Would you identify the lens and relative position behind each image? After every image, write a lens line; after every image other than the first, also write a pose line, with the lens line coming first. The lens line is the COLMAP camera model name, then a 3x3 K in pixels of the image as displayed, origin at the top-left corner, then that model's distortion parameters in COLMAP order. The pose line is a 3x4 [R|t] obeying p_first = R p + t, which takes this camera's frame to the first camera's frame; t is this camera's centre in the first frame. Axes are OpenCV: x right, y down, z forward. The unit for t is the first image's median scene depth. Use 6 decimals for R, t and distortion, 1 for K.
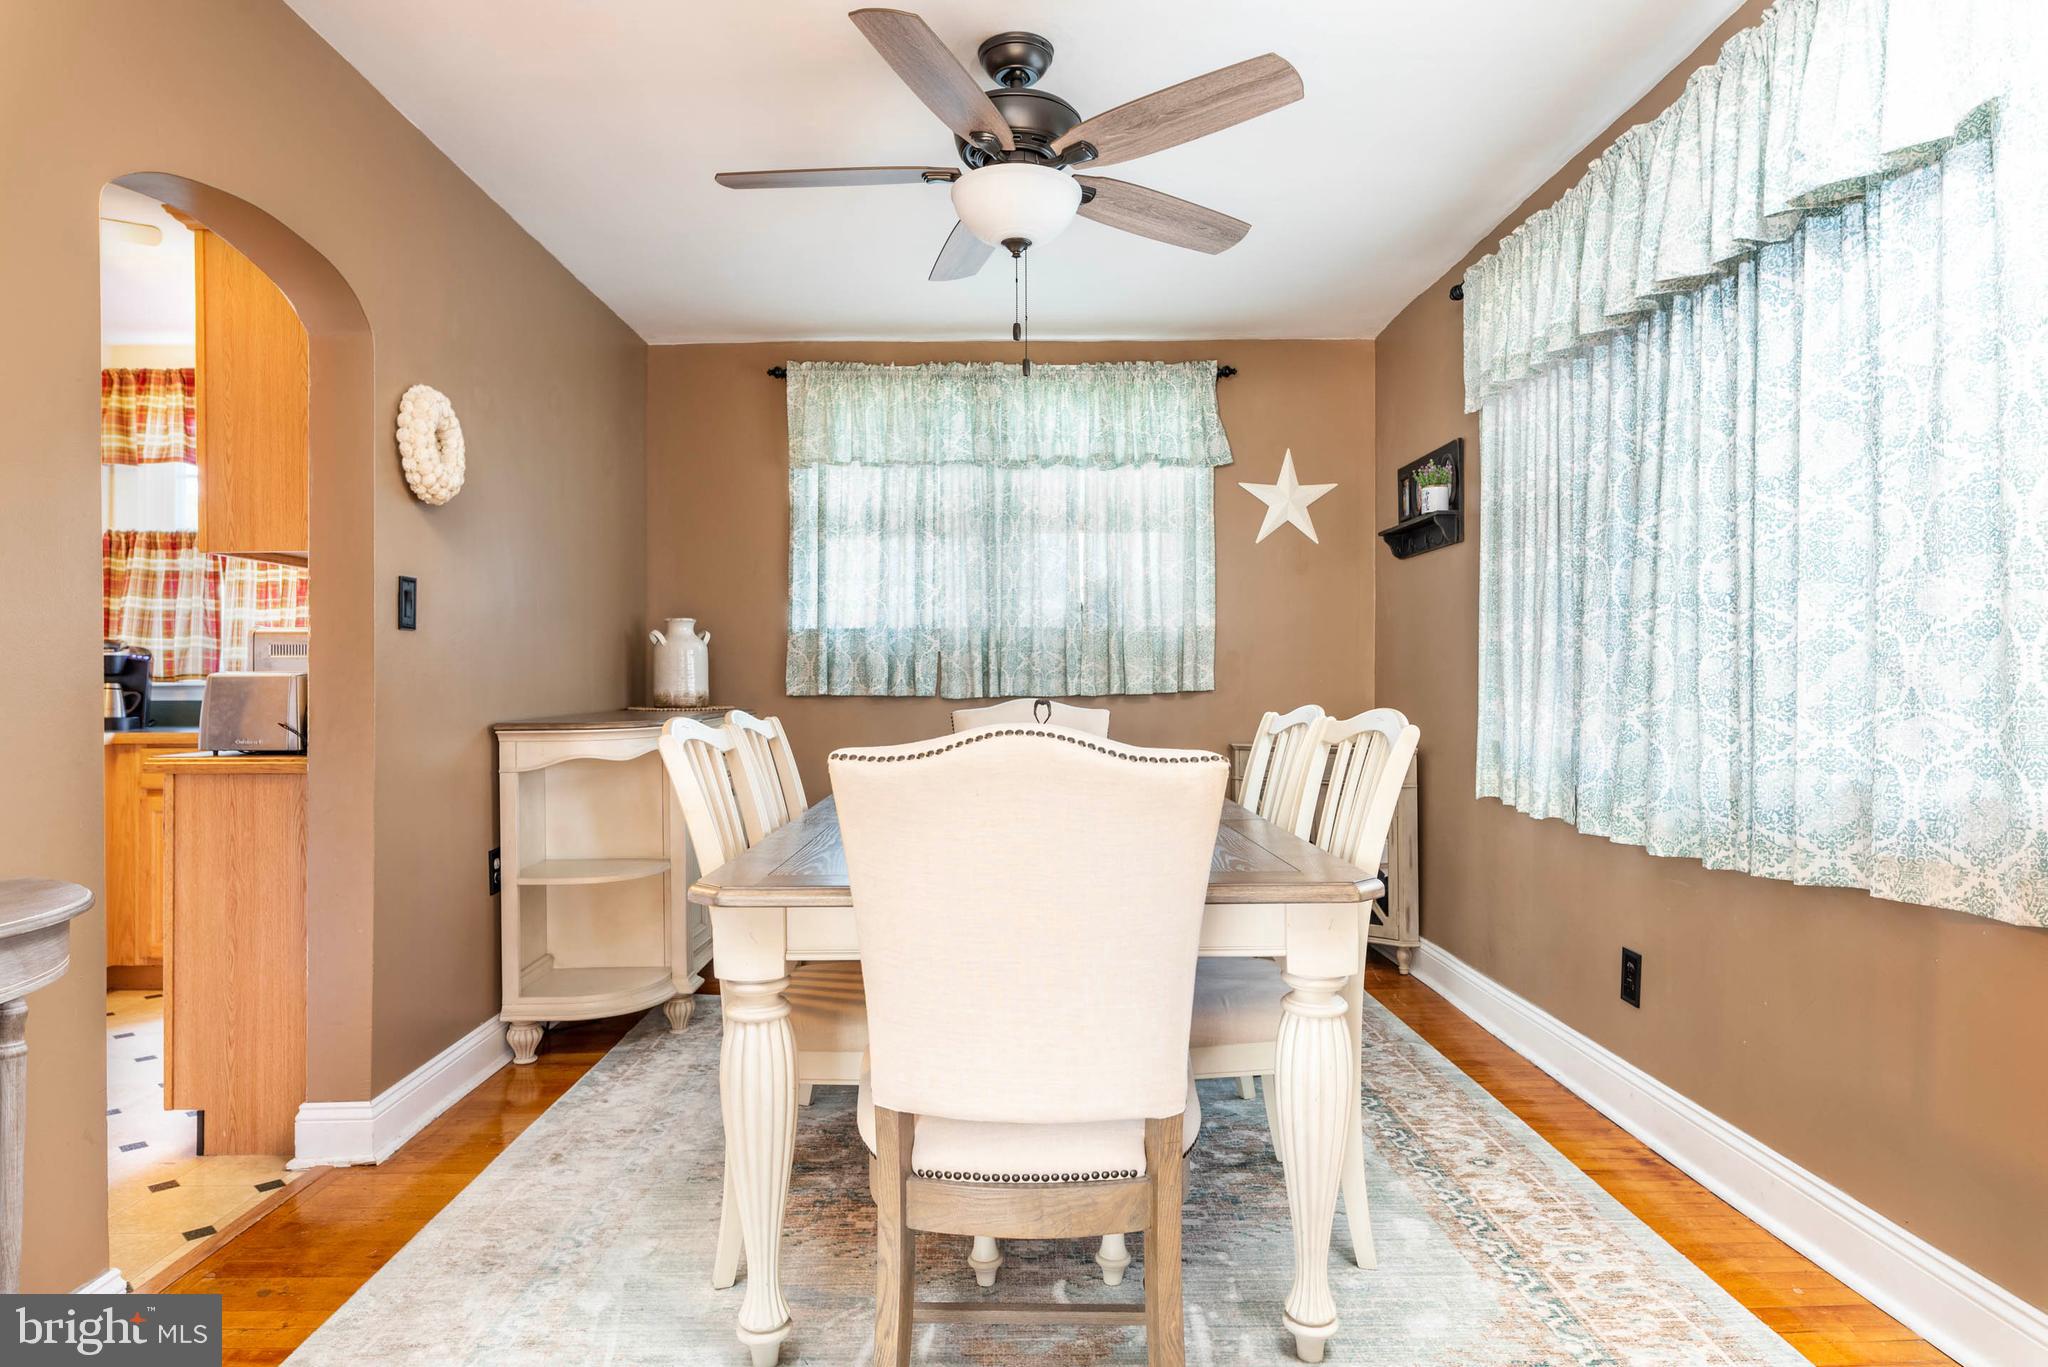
lens RADIAL K [[1165.1, 0, 1017.5], [0, 1165.1, 685.6], [0, 0, 1]] dist [-0.000349, 0.000131]
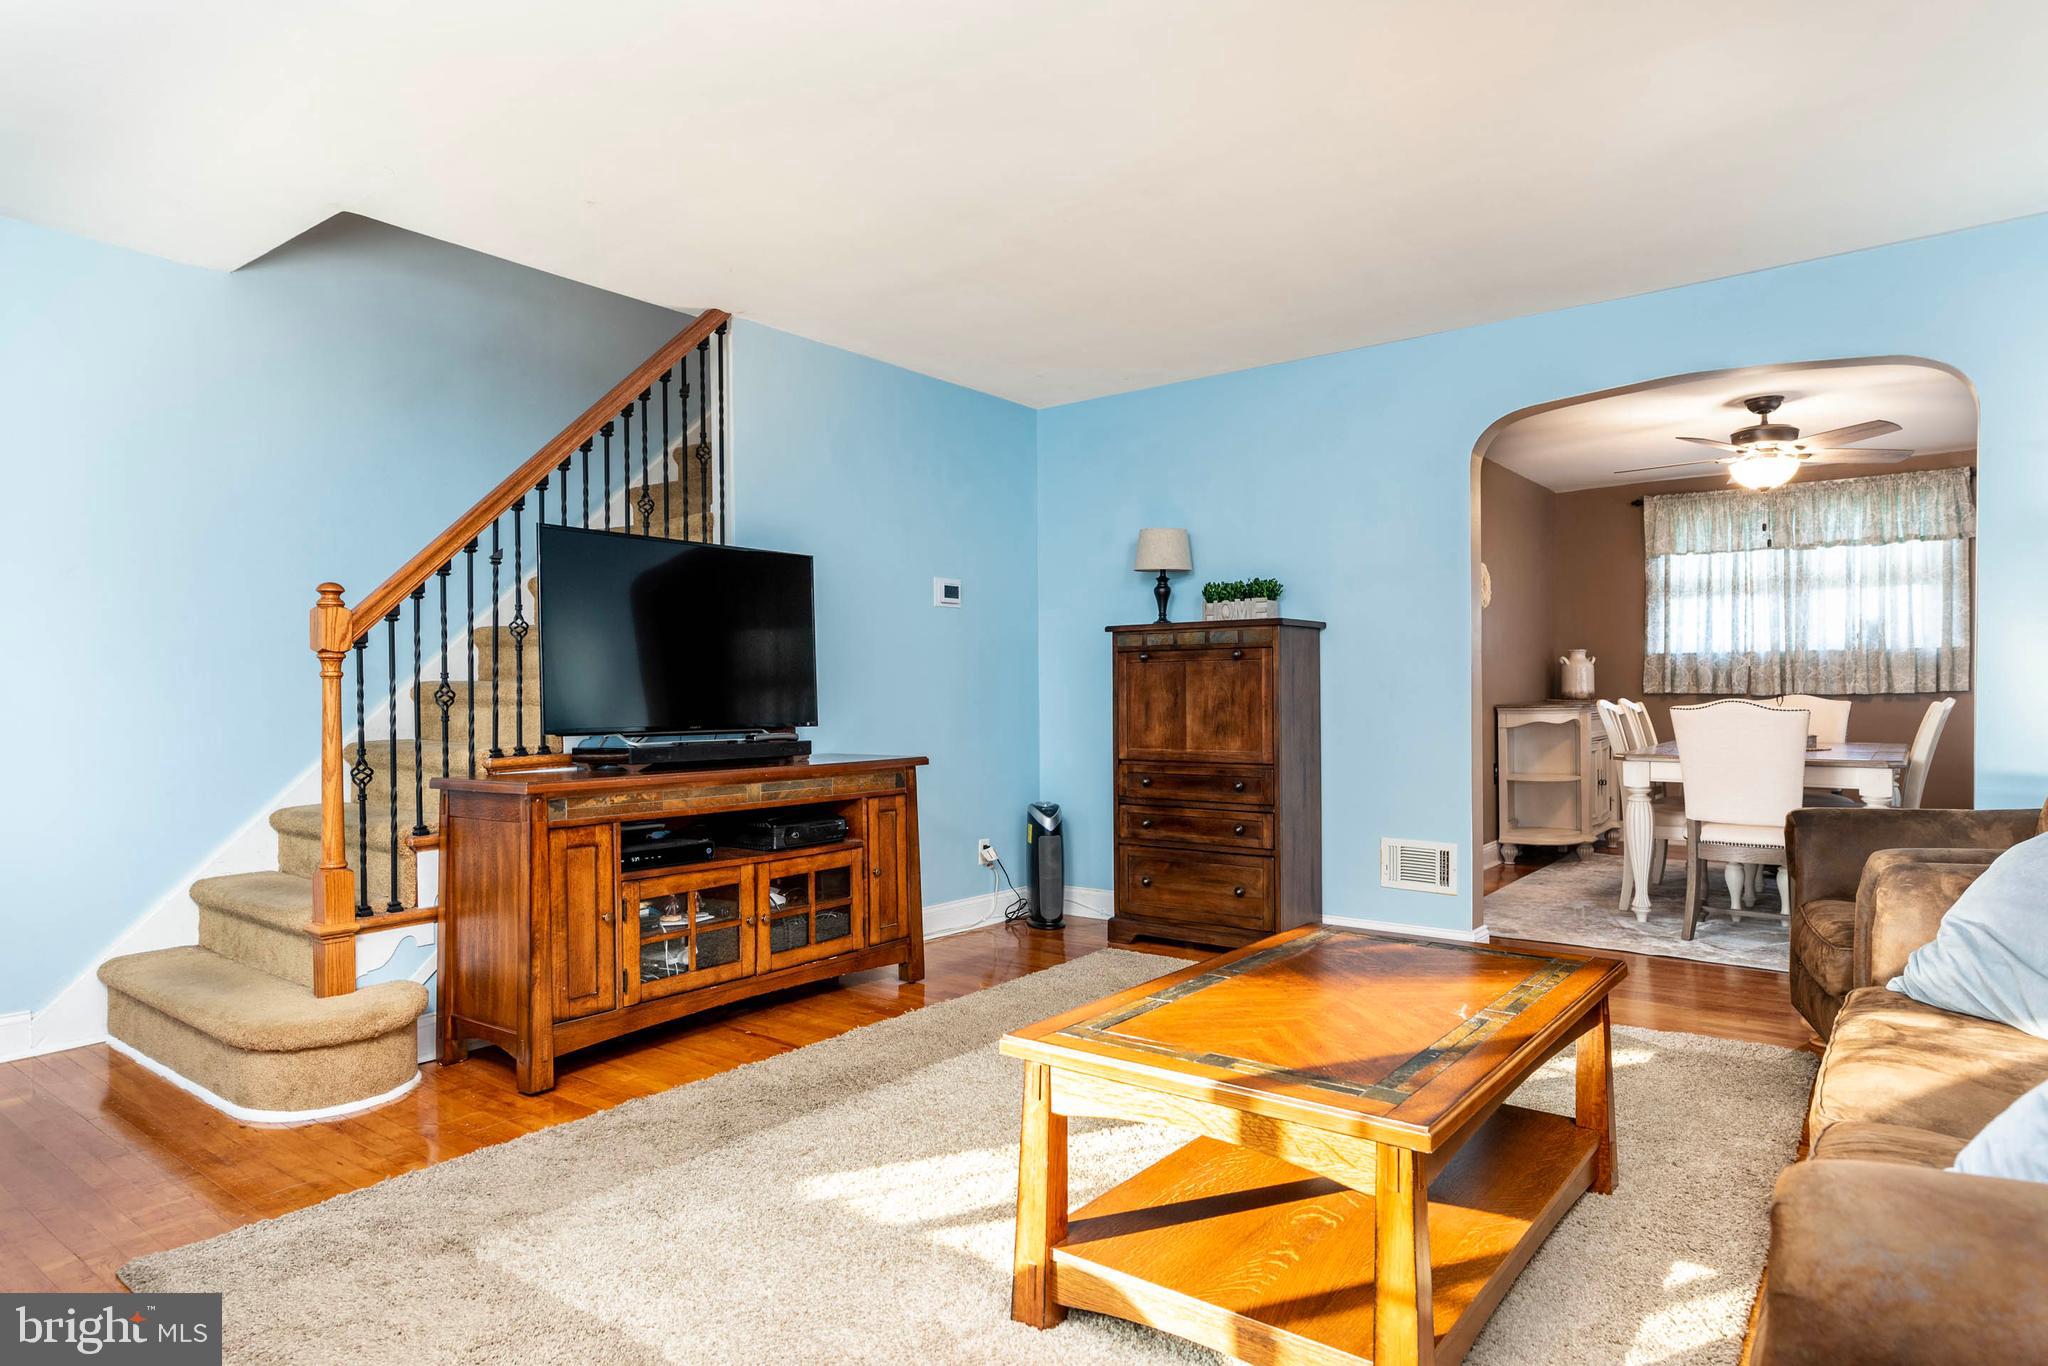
lens RADIAL K [[1165.1, 0, 1017.5], [0, 1165.1, 685.1], [0, 0, 1]] dist [-0.000349, 0.000131]
pose [[0.778549, -0.001518, -0.627582, 0.156896], [-0.000925, 0.999993, -0.003566, 0.003611], [0.627583, 0.003357, 0.778542, -0.895751]]
